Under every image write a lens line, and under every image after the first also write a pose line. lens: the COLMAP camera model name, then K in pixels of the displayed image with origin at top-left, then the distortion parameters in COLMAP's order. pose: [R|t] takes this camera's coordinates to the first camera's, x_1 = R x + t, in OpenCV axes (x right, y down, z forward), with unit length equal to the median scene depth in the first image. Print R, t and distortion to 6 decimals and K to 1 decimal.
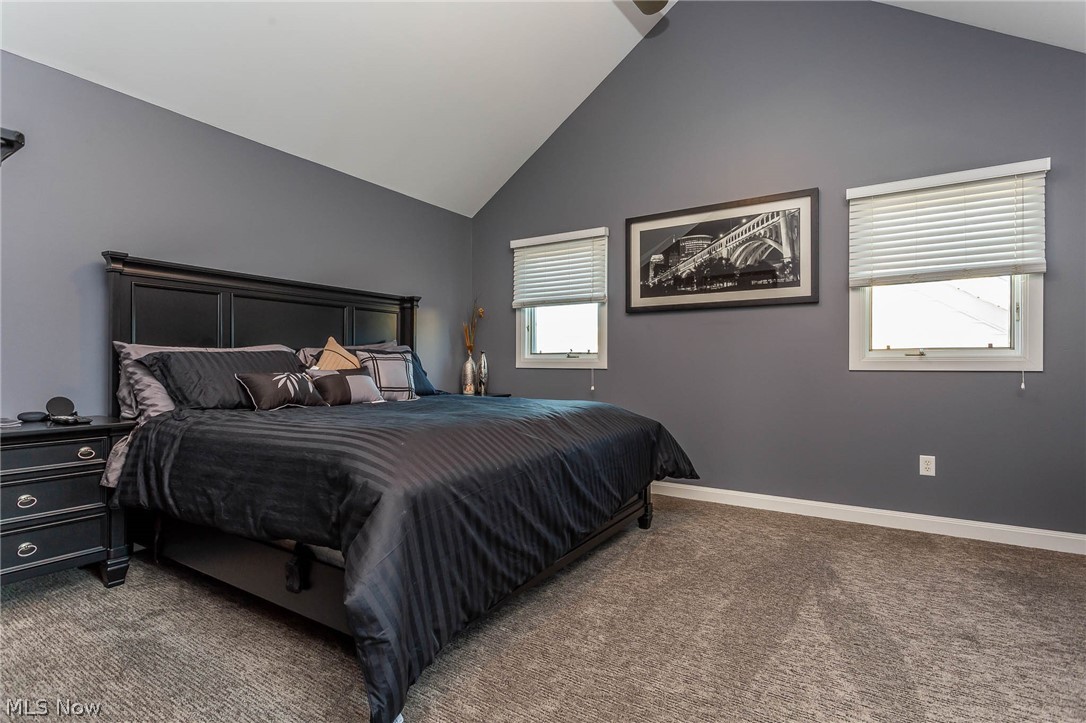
lens RADIAL K [[521.2, 0, 543.0], [0, 521.2, 361.5], [0, 0, 1]] dist [0.002458, 0.000179]
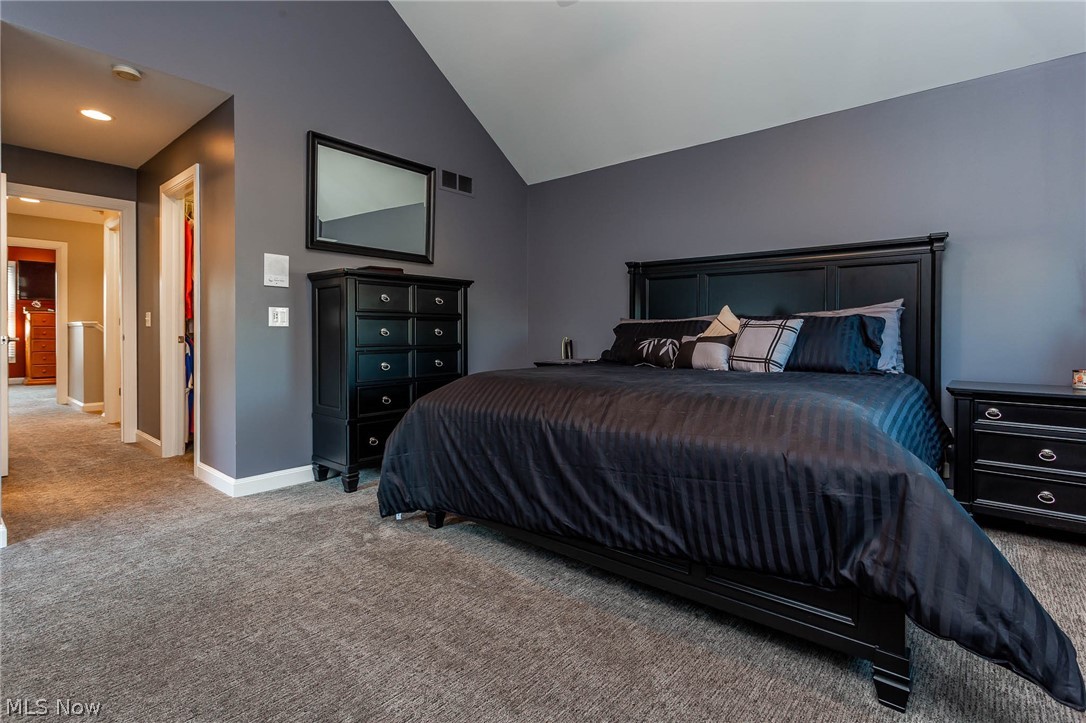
lens RADIAL K [[521.5, 0, 552.3], [0, 521.5, 329.5], [0, 0, 1]] dist [0.001415, 0.000141]
pose [[-0.126876, -0.002824, -0.991915, 0.954088], [0.002195, 0.999993, -0.003127, 0.004765], [0.991916, -0.002574, -0.126869, 1.102555]]
